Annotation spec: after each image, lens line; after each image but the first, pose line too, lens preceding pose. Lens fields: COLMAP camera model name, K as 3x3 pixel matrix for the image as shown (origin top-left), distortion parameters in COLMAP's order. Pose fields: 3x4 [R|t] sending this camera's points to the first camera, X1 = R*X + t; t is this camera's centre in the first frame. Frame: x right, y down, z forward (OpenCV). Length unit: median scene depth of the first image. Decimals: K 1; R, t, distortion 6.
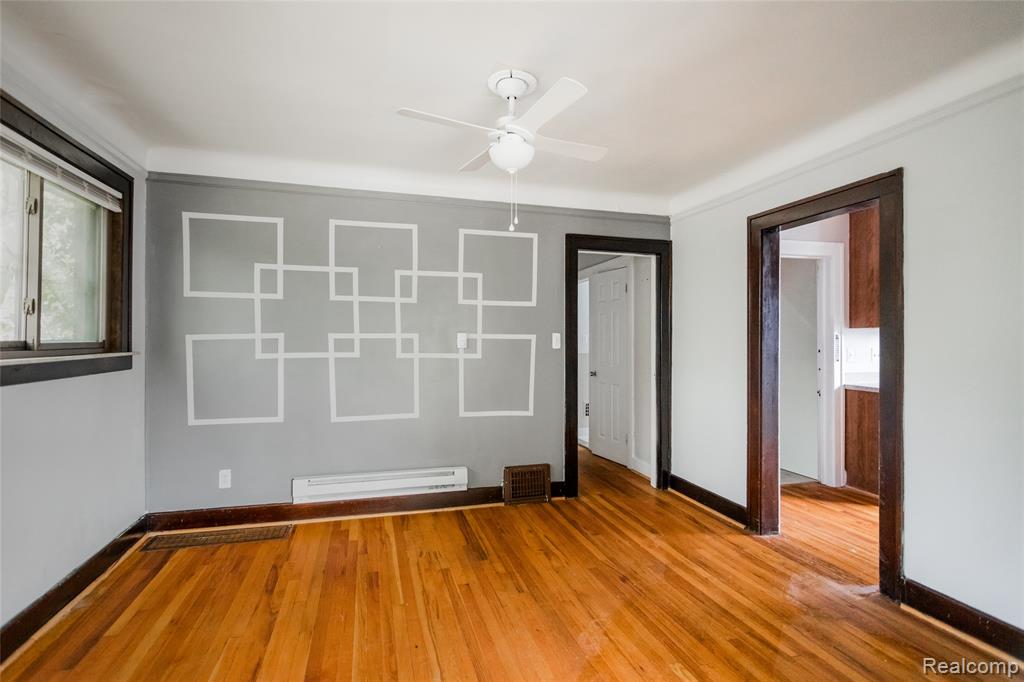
lens RADIAL K [[494.2, 0, 504.2], [0, 494.2, 339.1], [0, 0, 1]] dist [0.016285, 0.000215]
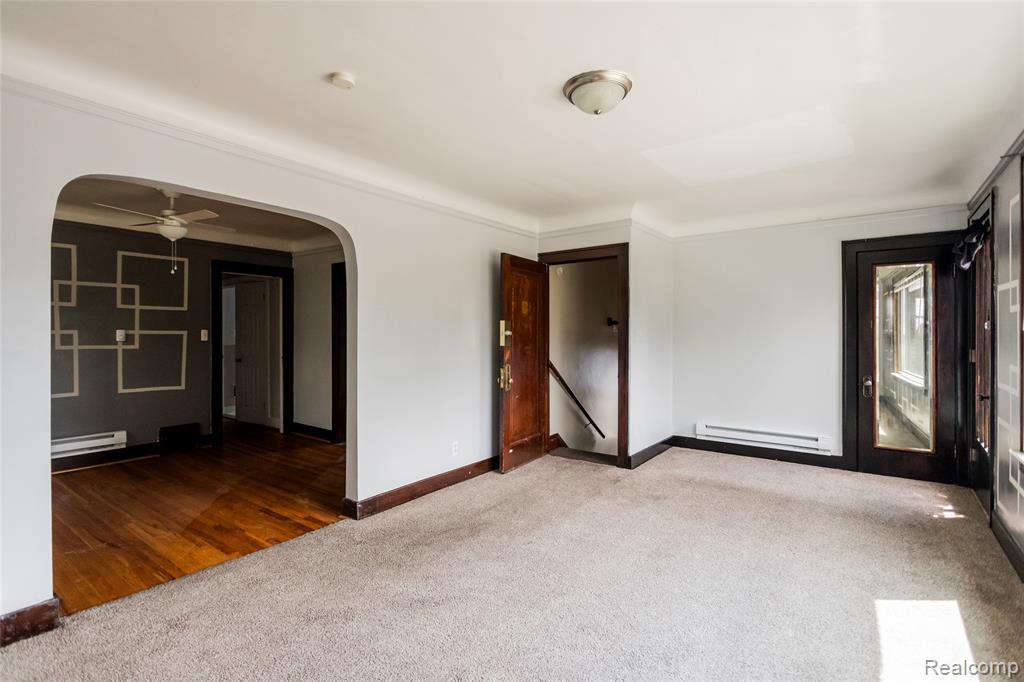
lens RADIAL K [[494.2, 0, 500.6], [0, 494.2, 335.1], [0, 0, 1]] dist [0.016285, 0.000215]
pose [[0.804989, -0.005787, 0.593262, -0.058743], [0.002693, 0.999978, 0.006100, -0.003401], [-0.593284, -0.003312, 0.804986, -0.675844]]
